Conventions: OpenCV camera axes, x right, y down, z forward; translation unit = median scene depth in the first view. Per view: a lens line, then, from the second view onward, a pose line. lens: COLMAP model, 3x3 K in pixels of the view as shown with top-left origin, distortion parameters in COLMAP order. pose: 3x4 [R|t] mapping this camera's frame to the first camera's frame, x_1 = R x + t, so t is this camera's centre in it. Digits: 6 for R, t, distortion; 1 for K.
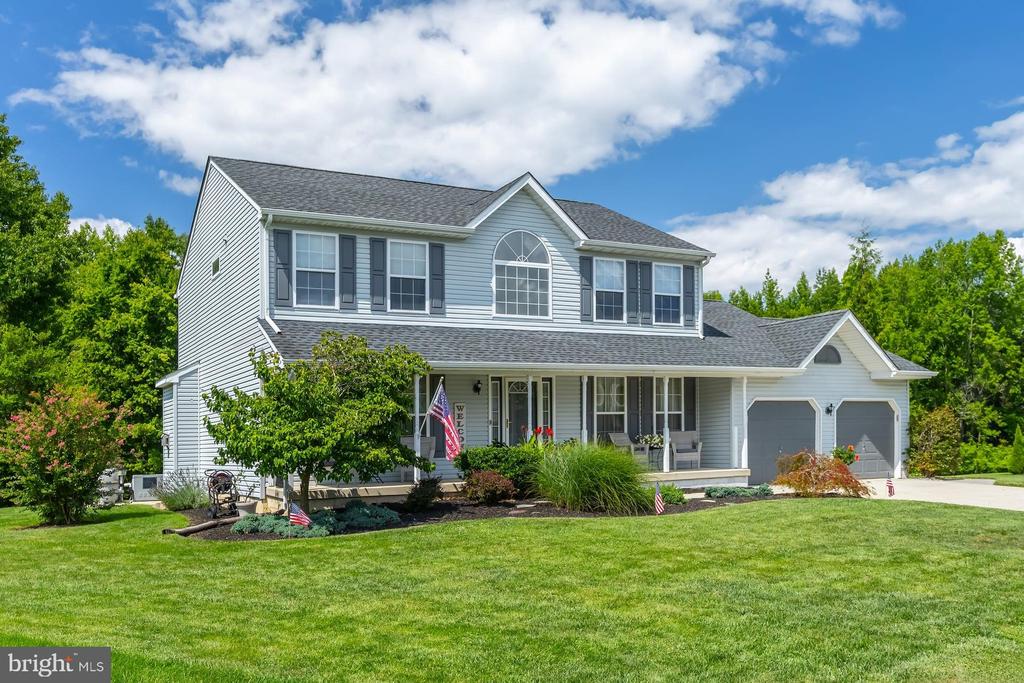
lens RADIAL K [[870.1, 0, 454.4], [0, 870.1, 443.6], [0, 0, 1]] dist [0.005334, -0.000546]
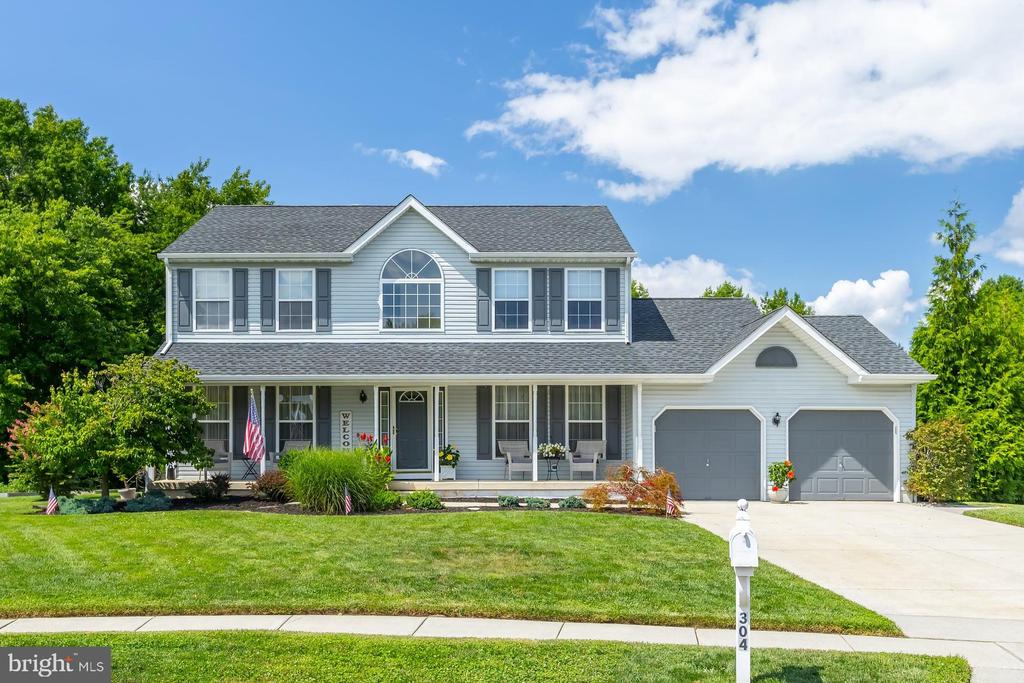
lens RADIAL K [[870.1, 0, 454.4], [0, 870.1, 443.6], [0, 0, 1]] dist [0.005334, -0.000546]
pose [[0.890408, 0.021815, -0.454640, 0.602666], [-0.022300, 0.999742, 0.004296, -0.012423], [0.454616, 0.006313, 0.890665, 0.073843]]
